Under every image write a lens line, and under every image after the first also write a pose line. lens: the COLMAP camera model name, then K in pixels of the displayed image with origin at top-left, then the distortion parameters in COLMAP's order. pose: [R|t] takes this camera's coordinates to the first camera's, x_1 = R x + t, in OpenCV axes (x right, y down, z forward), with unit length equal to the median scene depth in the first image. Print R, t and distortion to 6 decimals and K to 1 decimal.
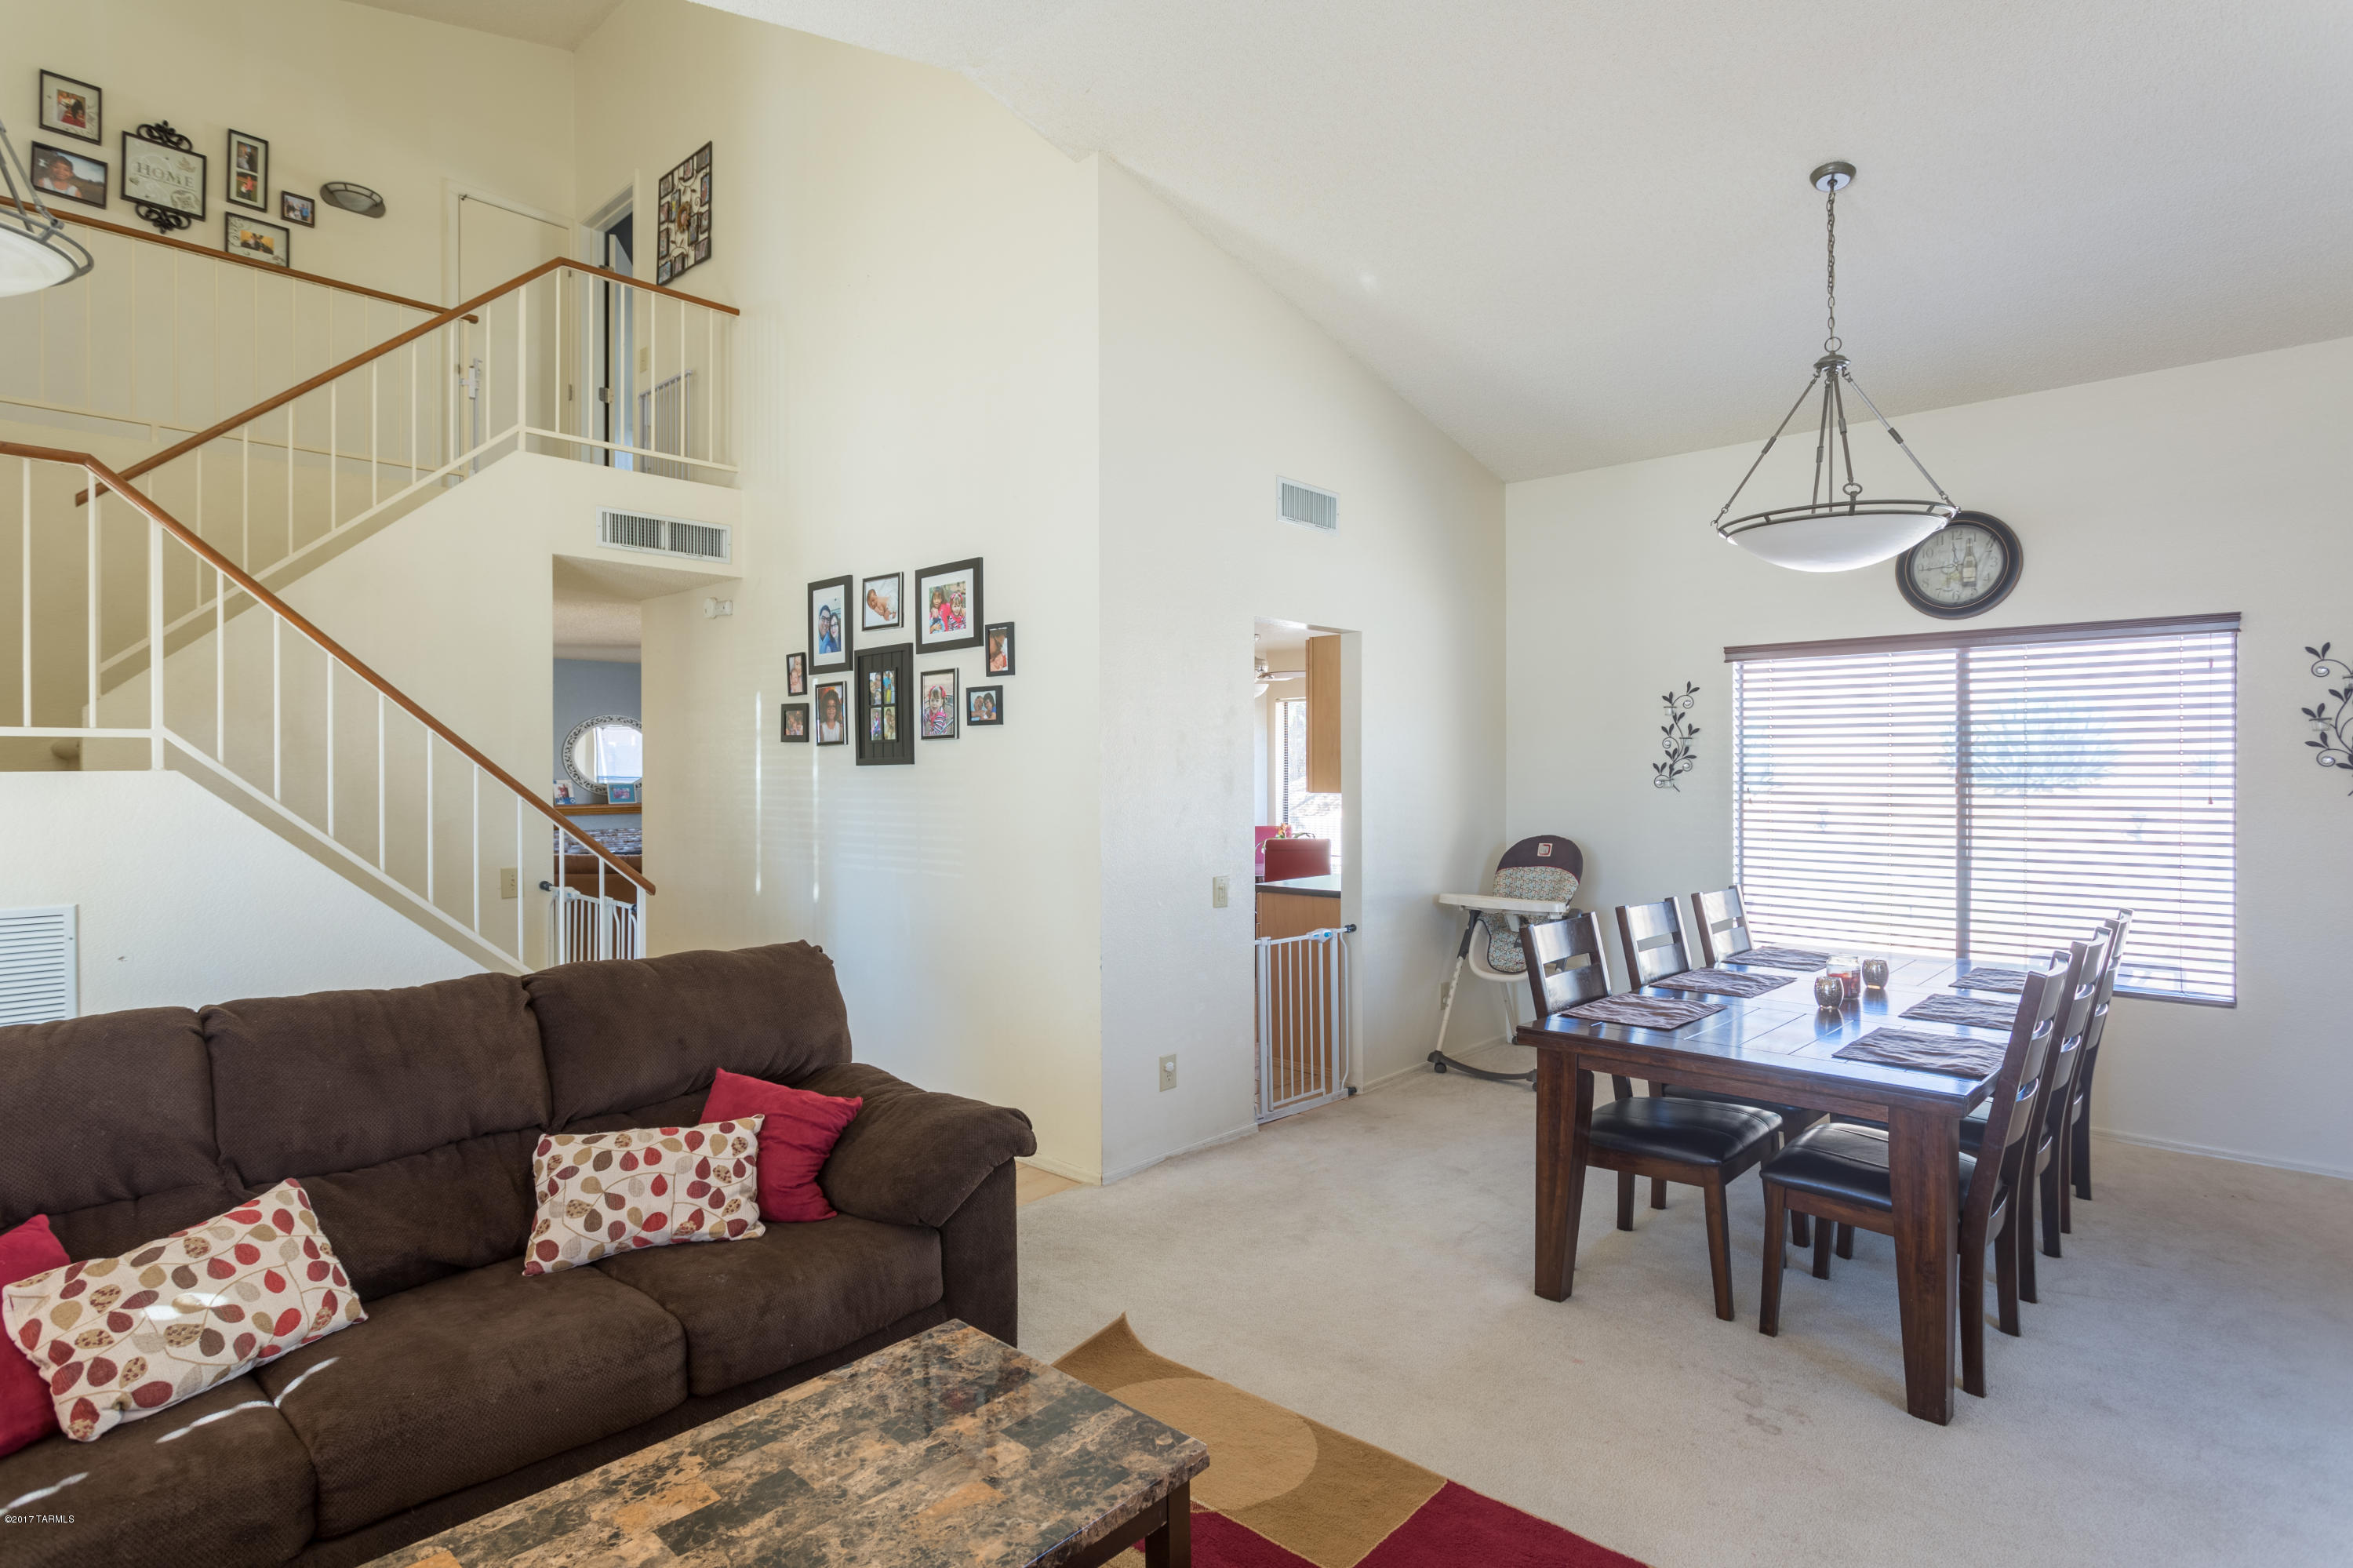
lens RADIAL K [[1194.8, 0, 1170.1], [0, 1194.8, 776.1], [0, 0, 1]] dist [-0.002441, 0.000430]
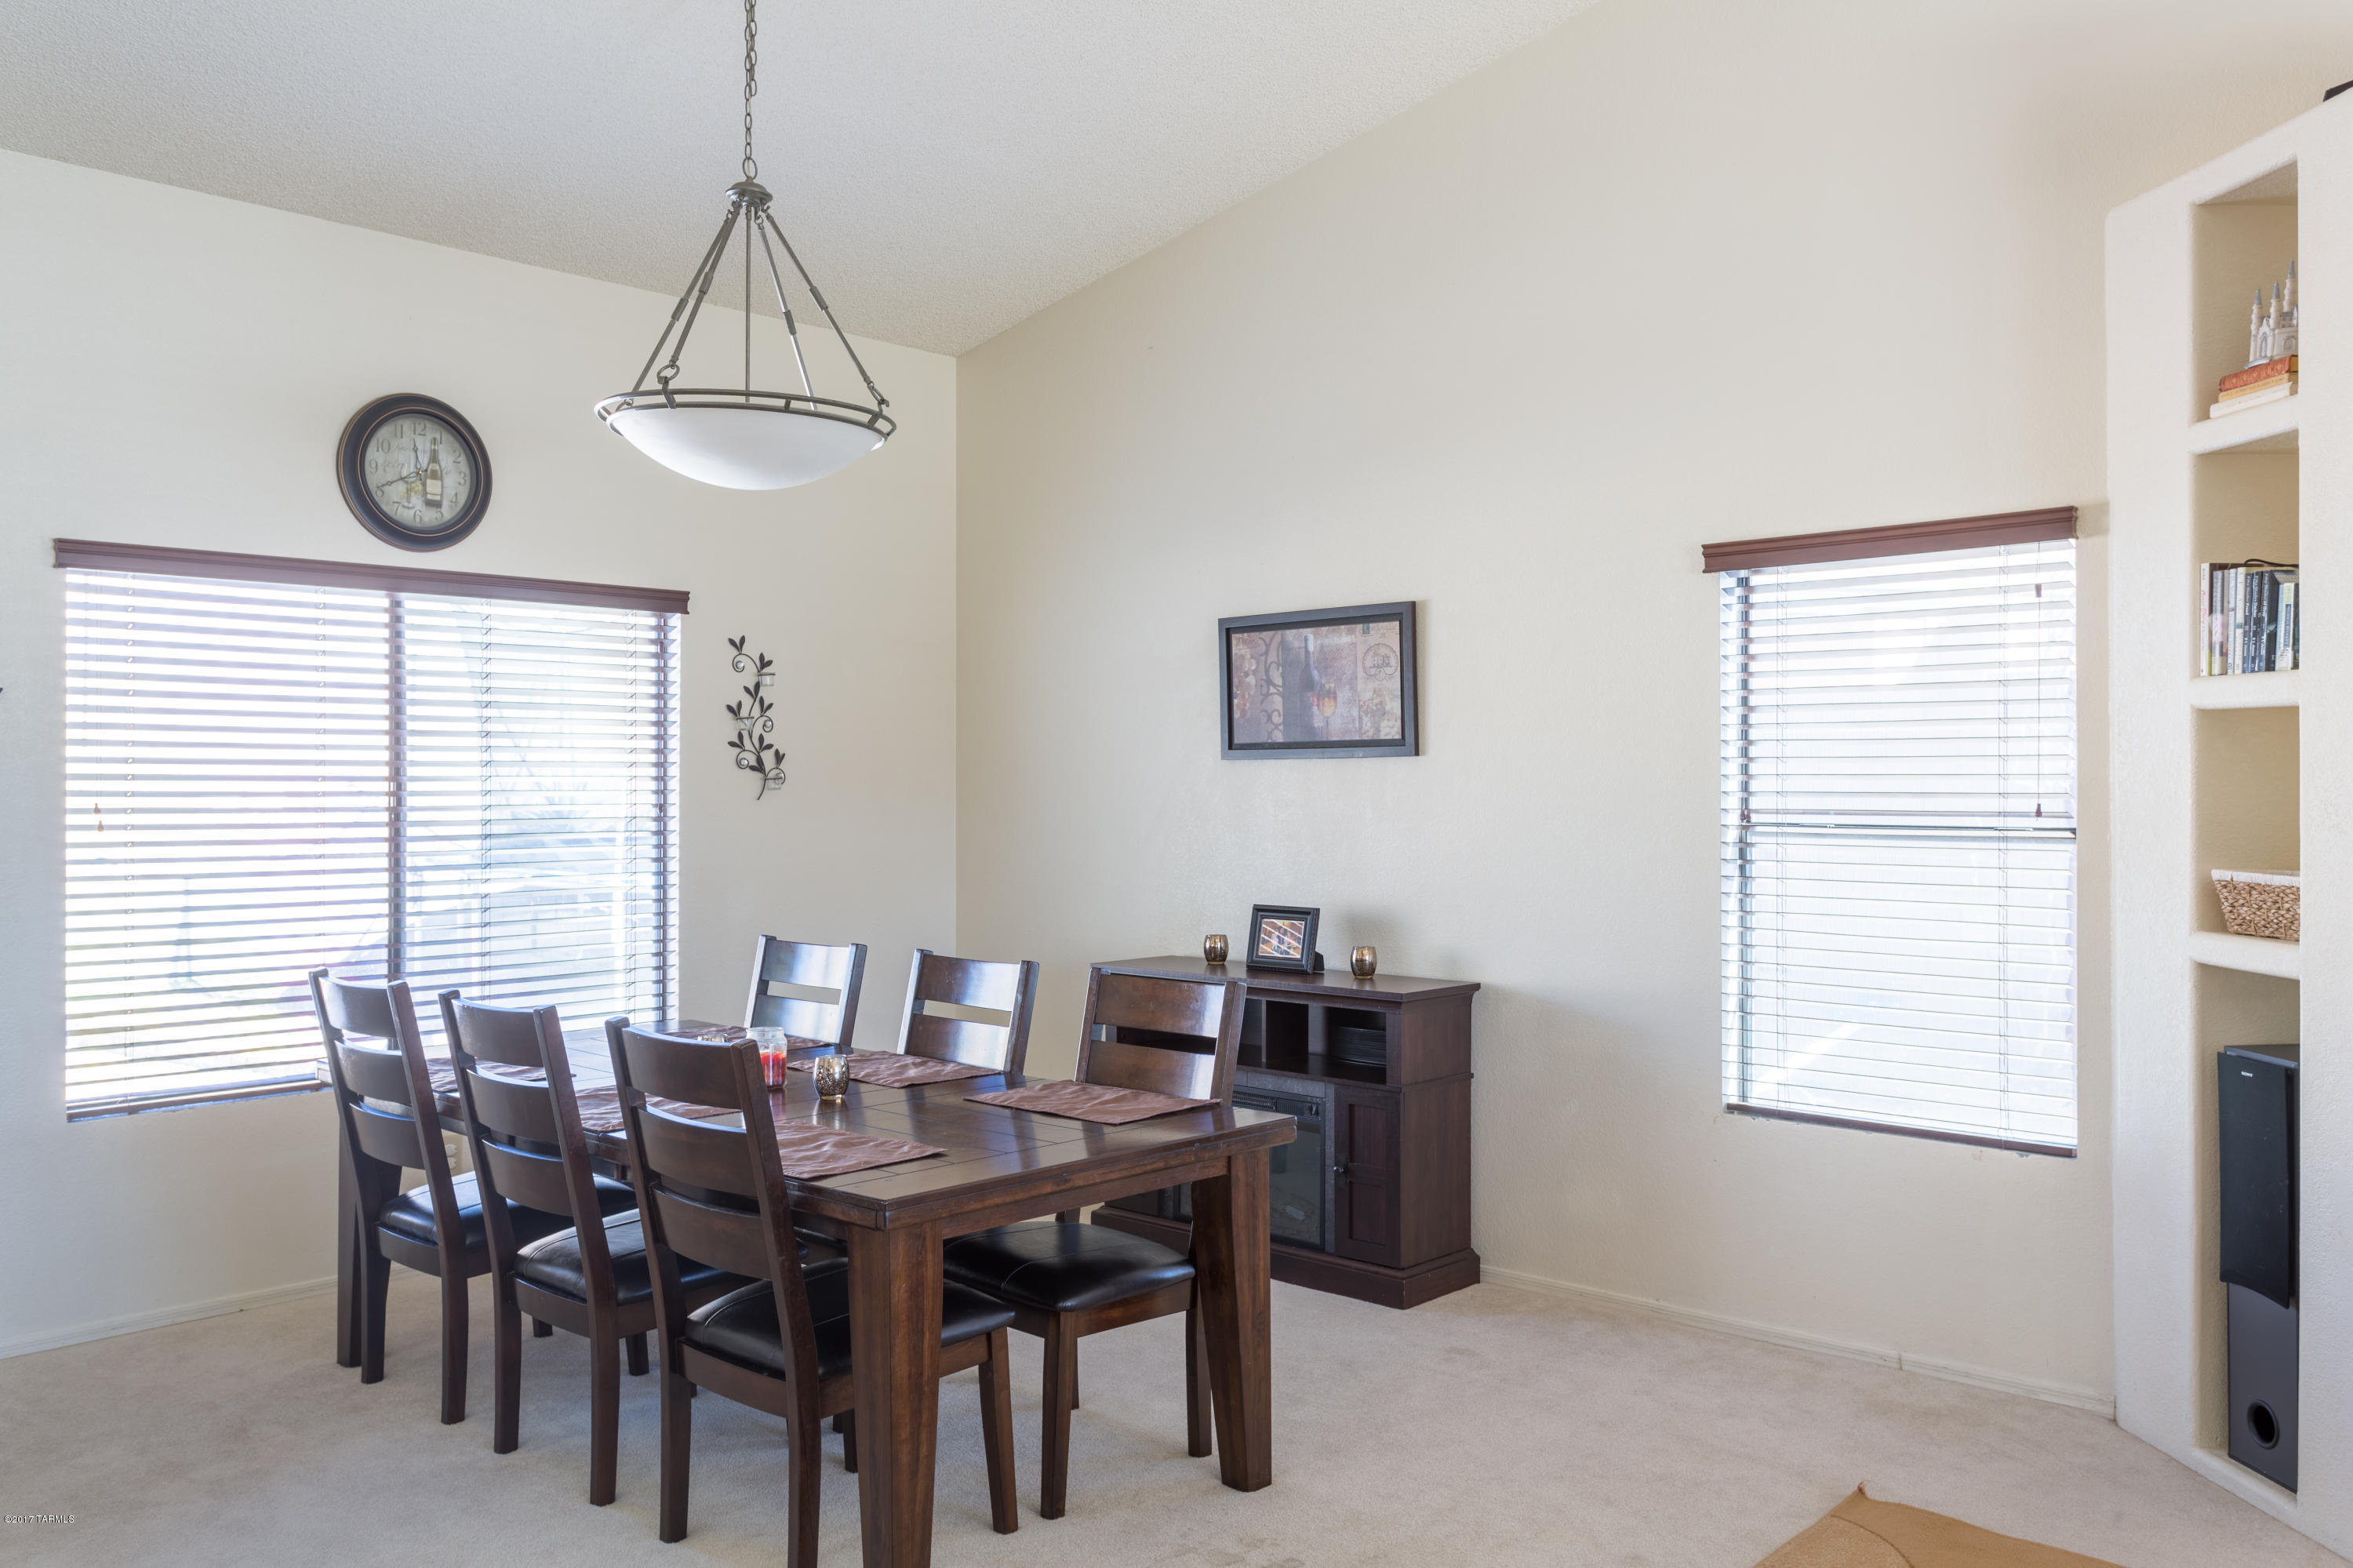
lens RADIAL K [[1881.7, 0, 1172.7], [0, 1881.7, 779.8], [0, 0, 1]] dist [-0.007814, -0.002135]
pose [[-0.002113, -0.000036, 0.999998, -0.494163], [0.001090, 0.999999, 0.000038, 0.000636], [-0.999997, 0.001090, -0.002113, 0.664378]]
